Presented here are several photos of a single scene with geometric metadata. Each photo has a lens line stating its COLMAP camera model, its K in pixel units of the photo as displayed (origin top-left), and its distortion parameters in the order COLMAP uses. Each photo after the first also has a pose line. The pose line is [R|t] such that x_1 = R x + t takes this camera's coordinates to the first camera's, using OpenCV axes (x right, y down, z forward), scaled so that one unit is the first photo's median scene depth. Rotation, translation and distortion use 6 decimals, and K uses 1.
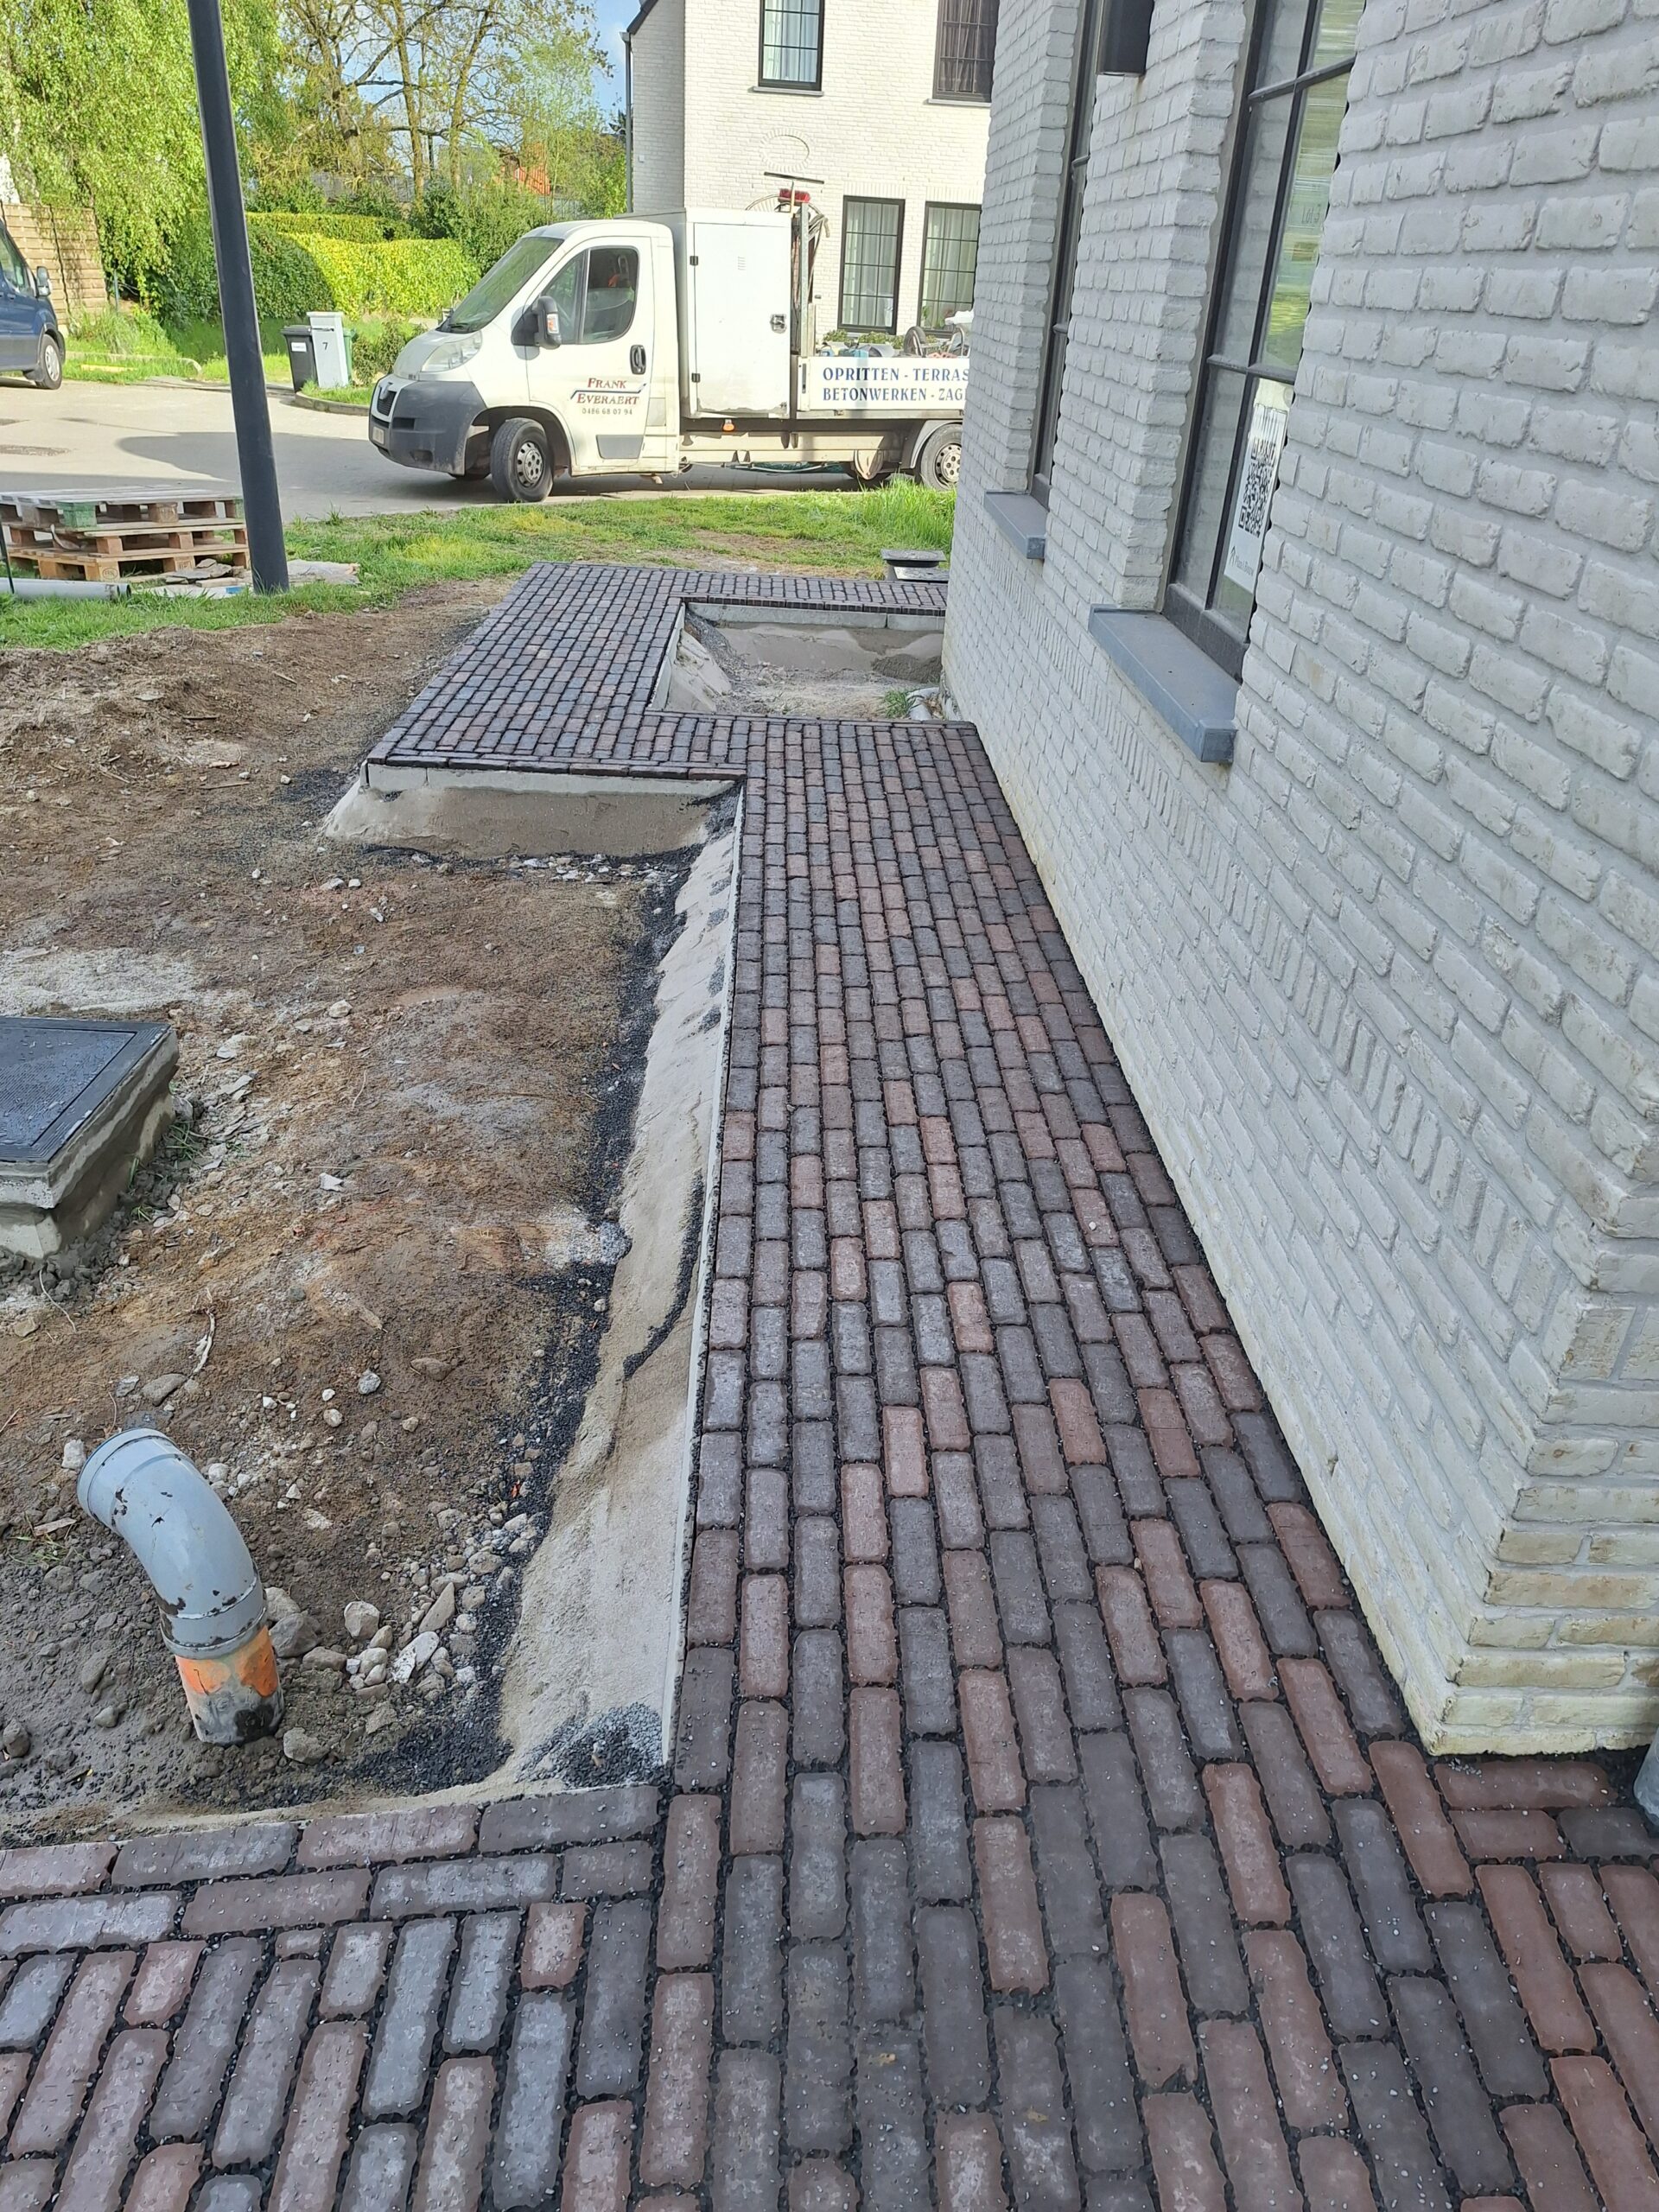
lens RADIAL K [[1532.1, 0, 827.1], [0, 1532.1, 1132.3], [0, 0, 1]] dist [0.114336, -0.135223]
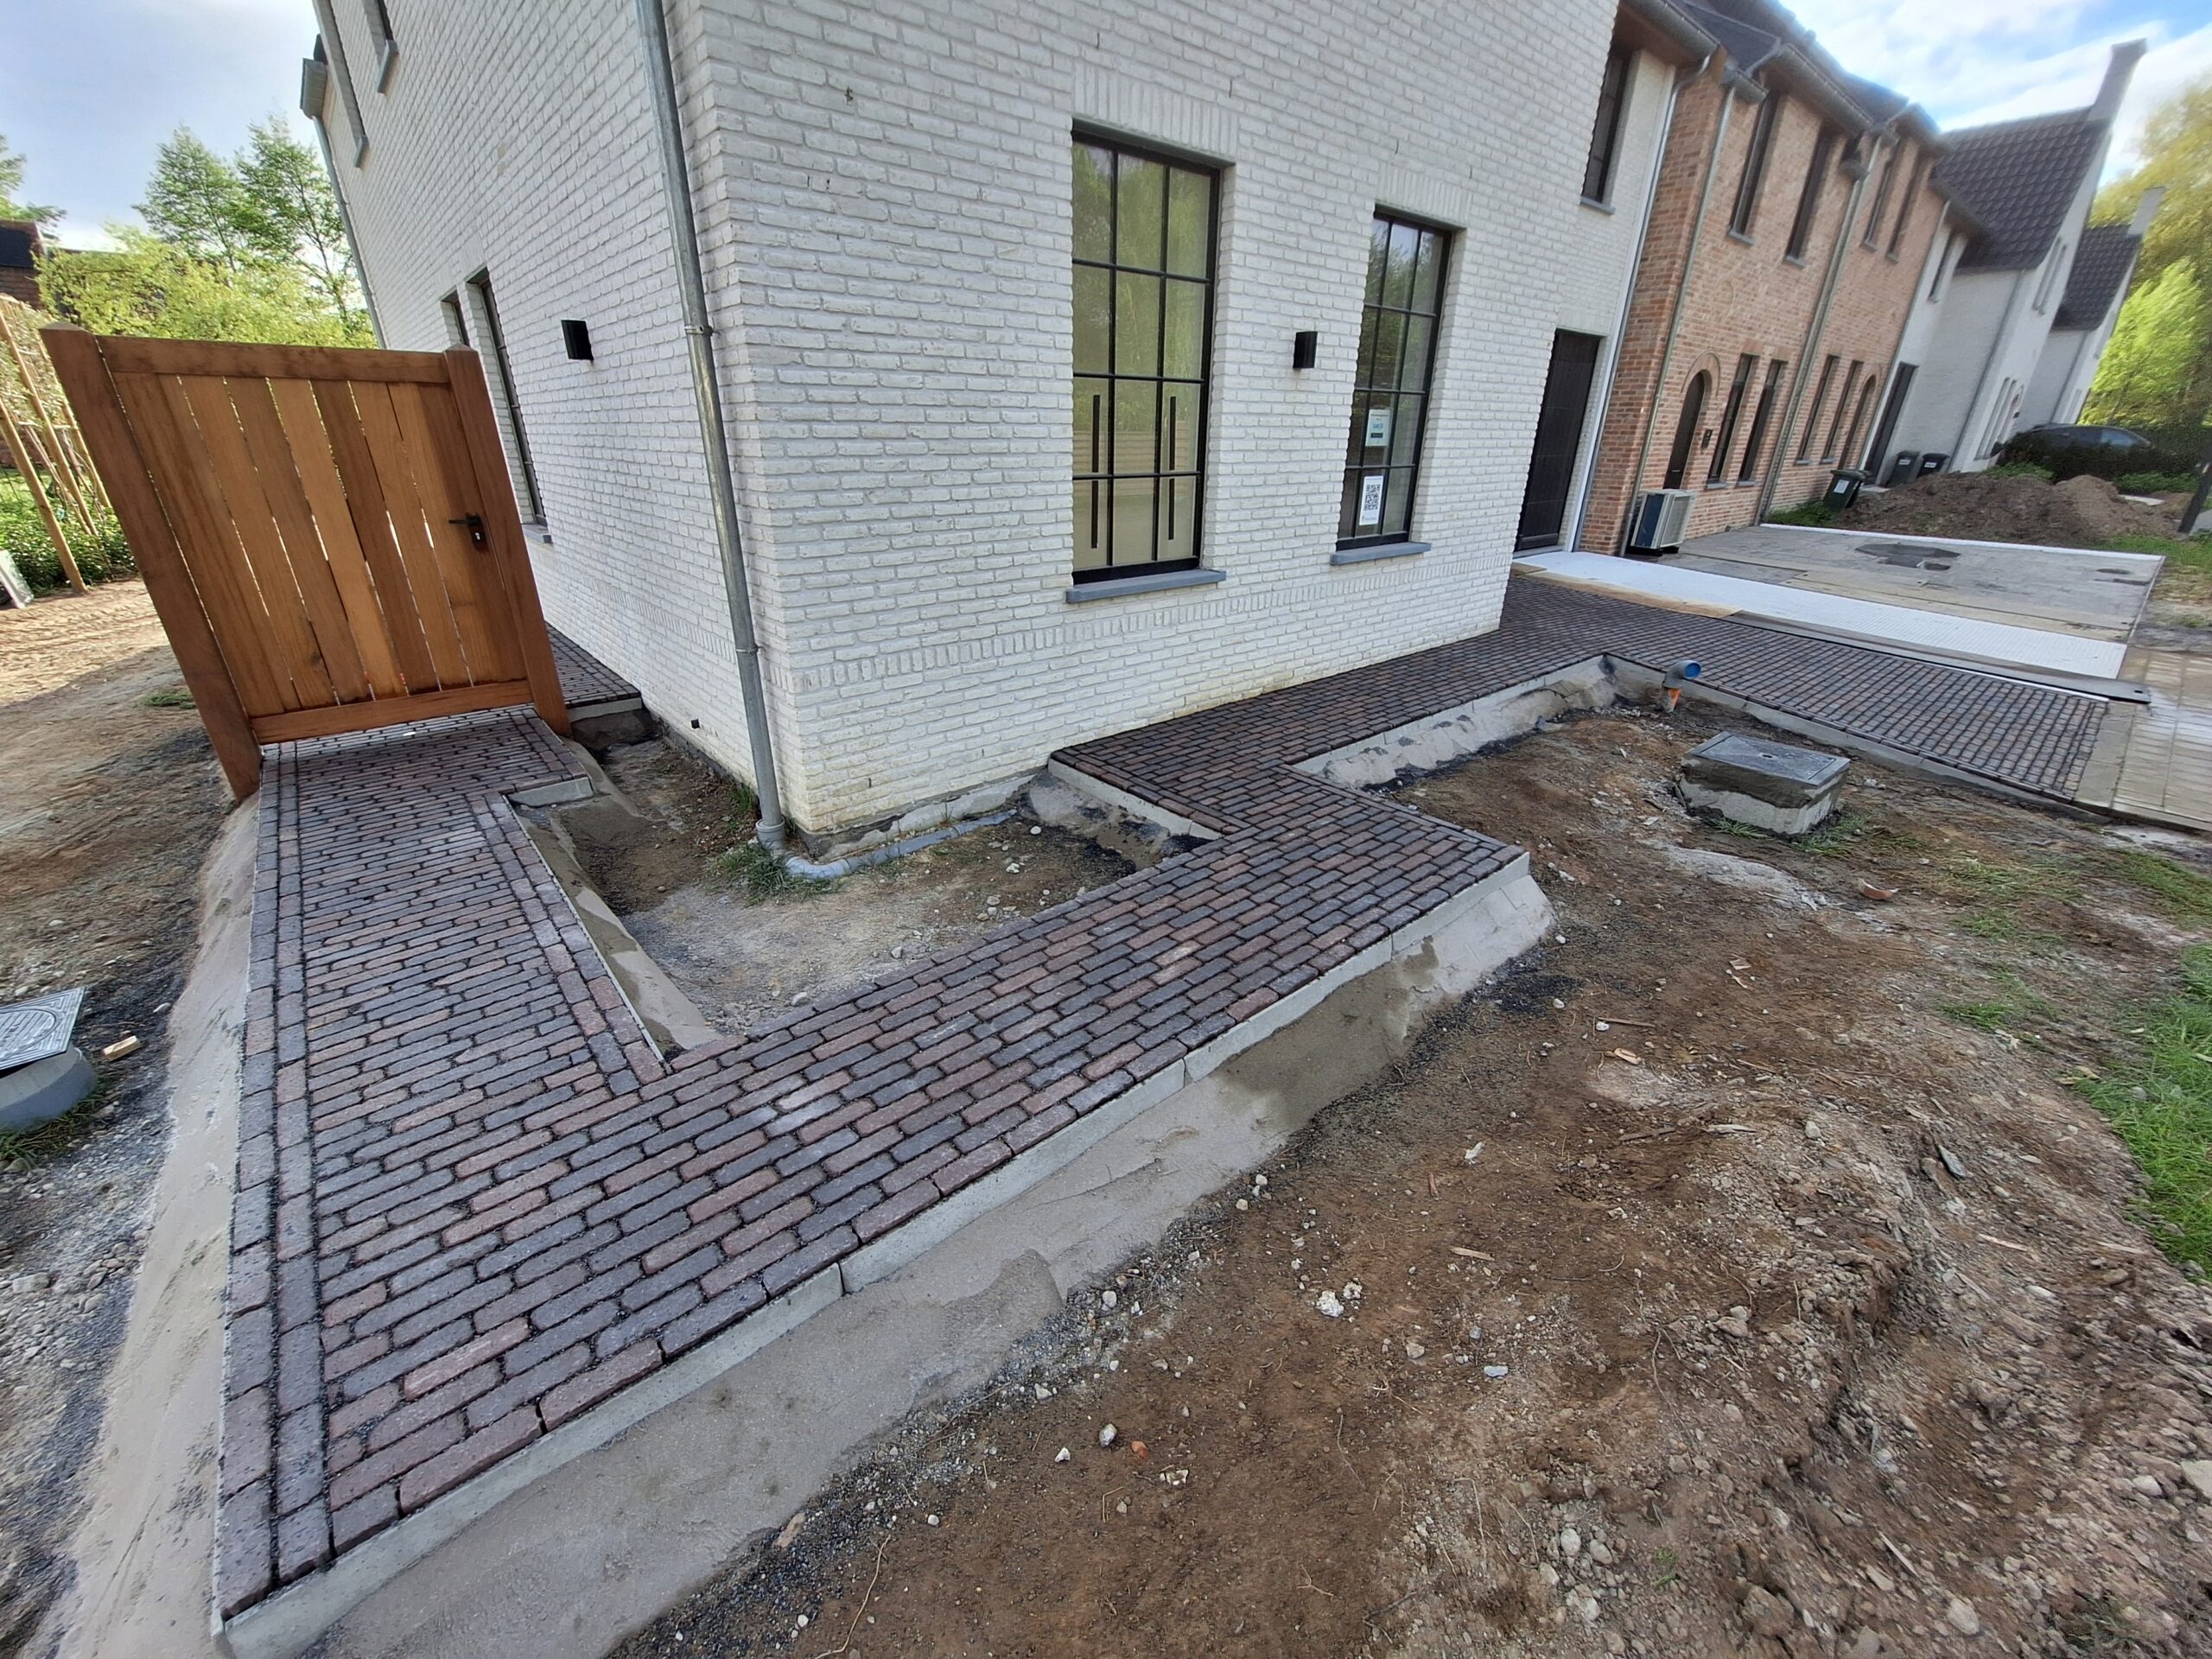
lens RADIAL K [[859.8, 0, 1091.5], [0, 859.8, 821.5], [0, 0, 1]] dist [-0.007635, 0.000606]
pose [[-0.625055, -0.367974, 0.688405, -0.502102], [0.345237, 0.660645, 0.666603, -0.769038], [-0.700084, 0.654326, -0.285901, 1.317521]]
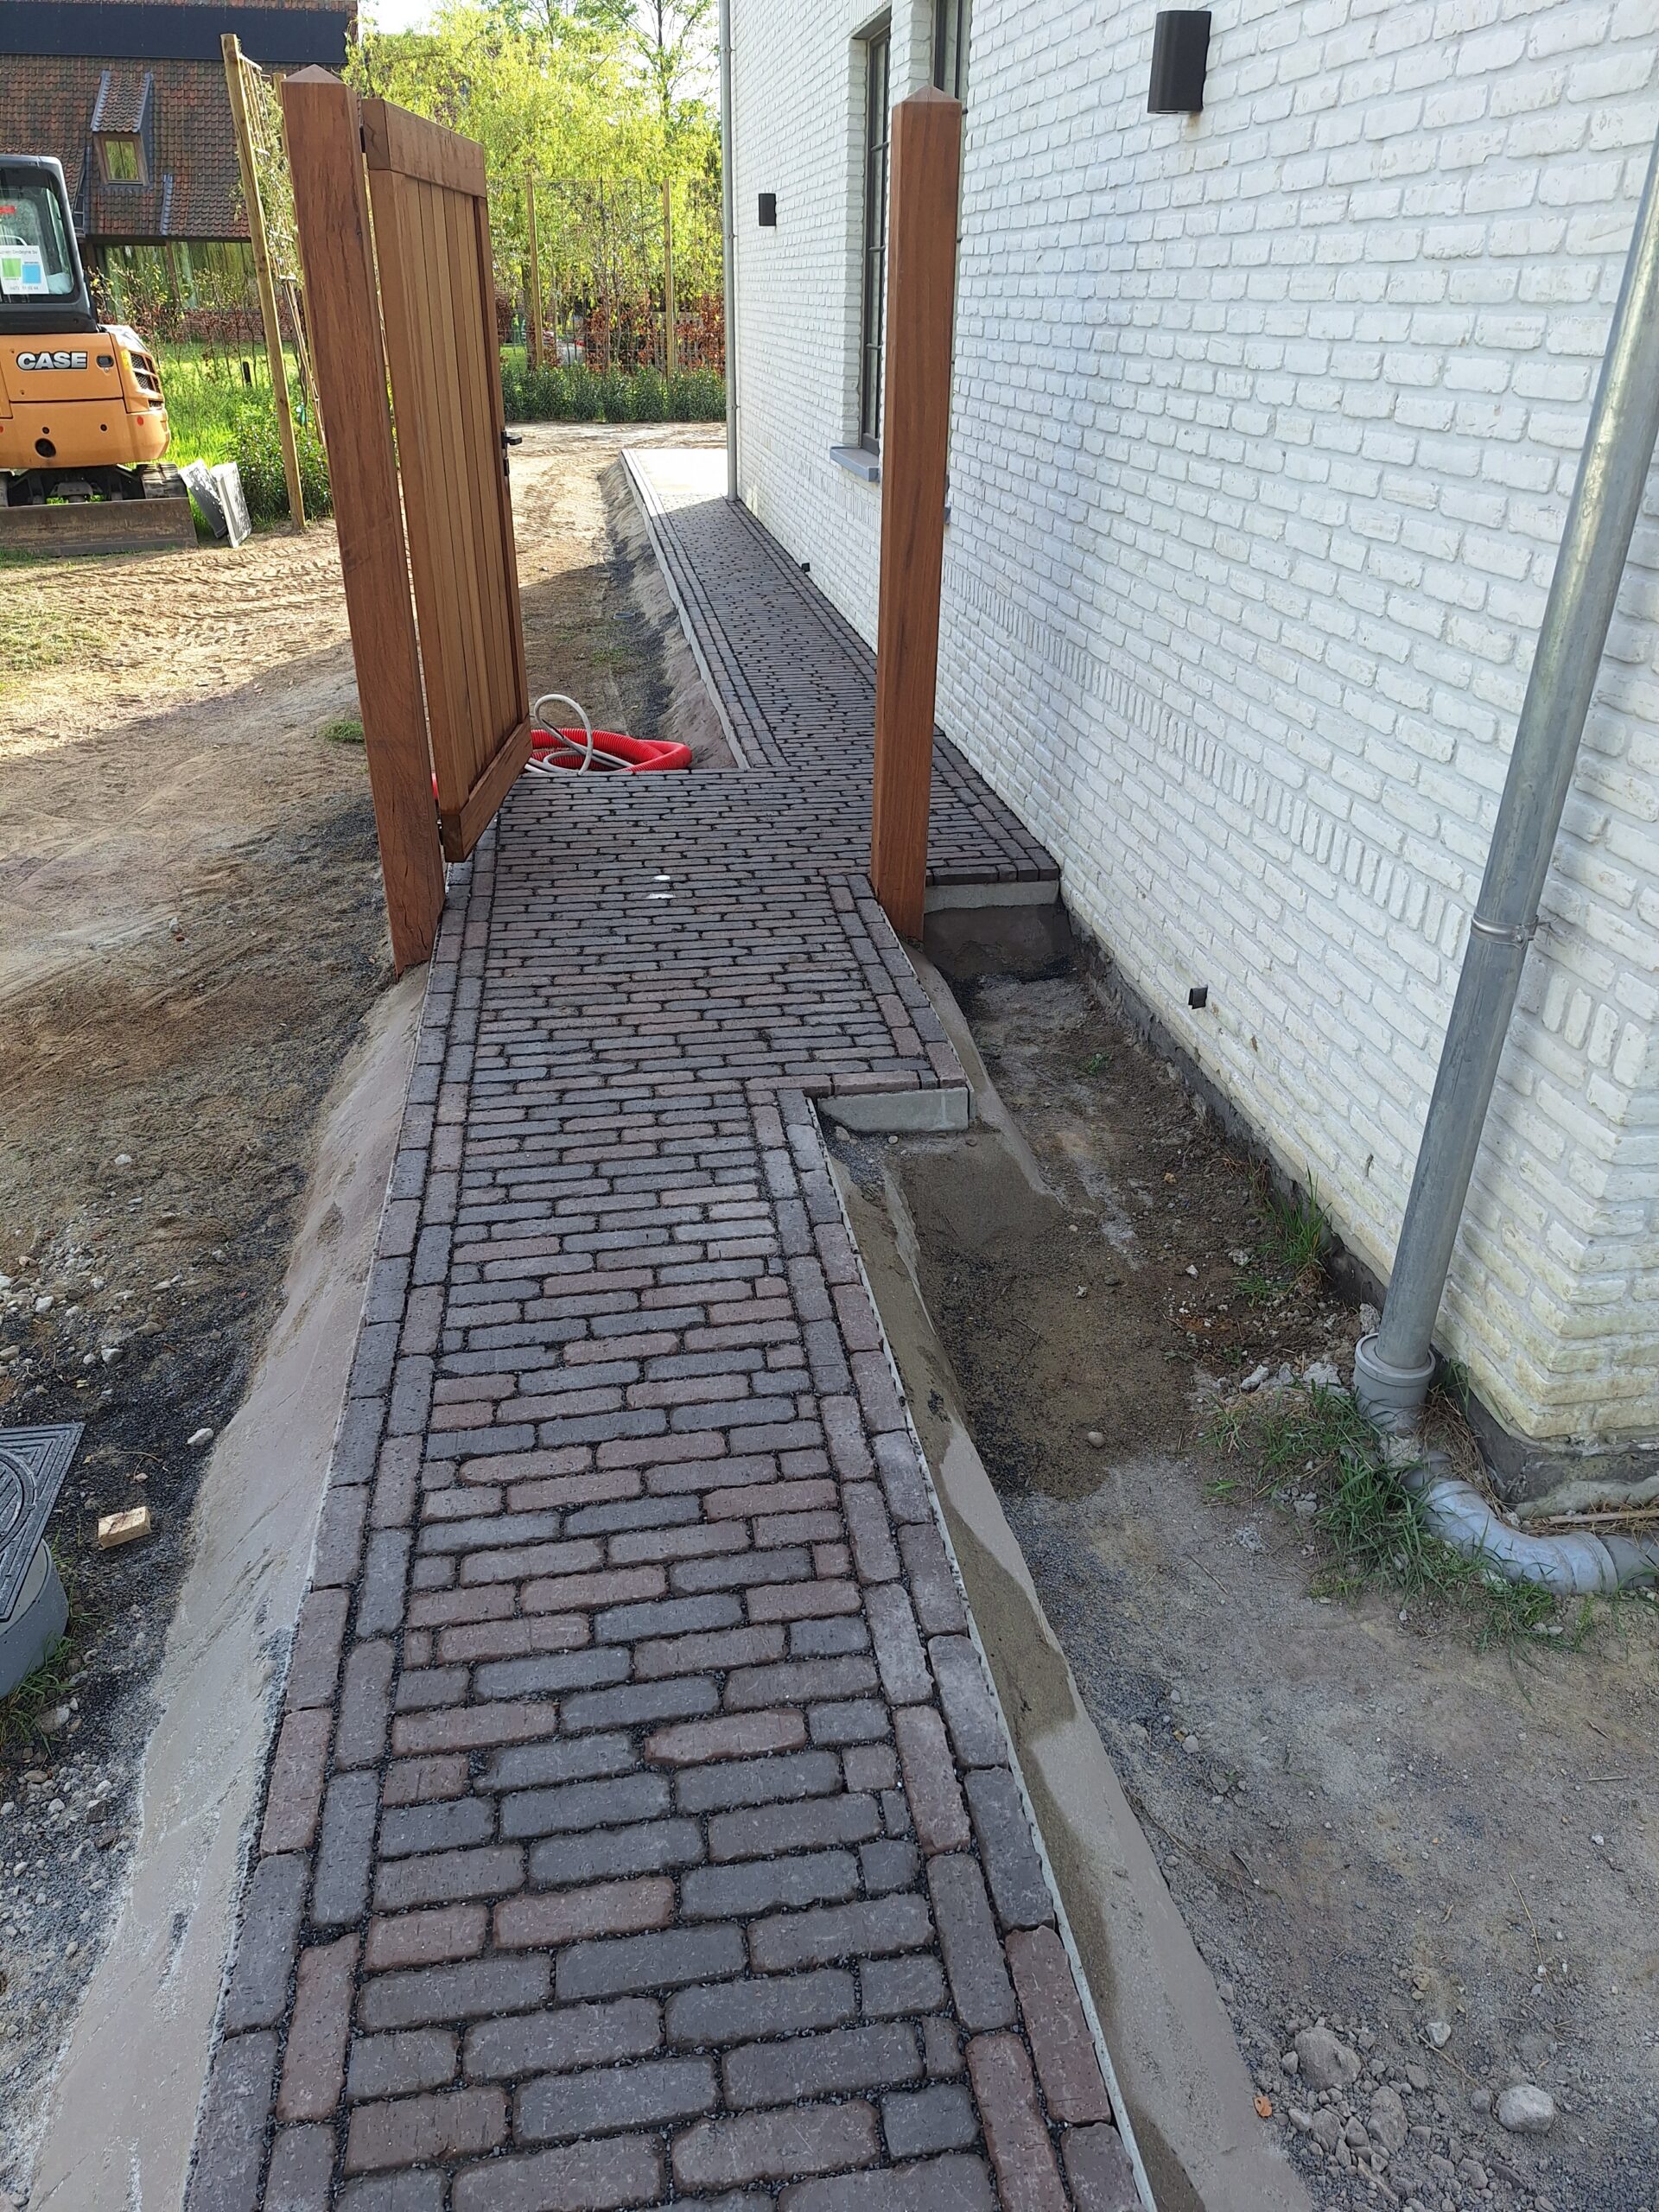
lens RADIAL K [[1492.3, 0, 829.5], [0, 1492.3, 1106.0], [0, 0, 1]] dist [0.096863, -0.113390]
pose [[-0.120987, -0.508434, 0.852559, -0.195886], [0.467817, 0.728303, 0.500721, -0.764936], [-0.875505, 0.459423, 0.149739, 1.349030]]
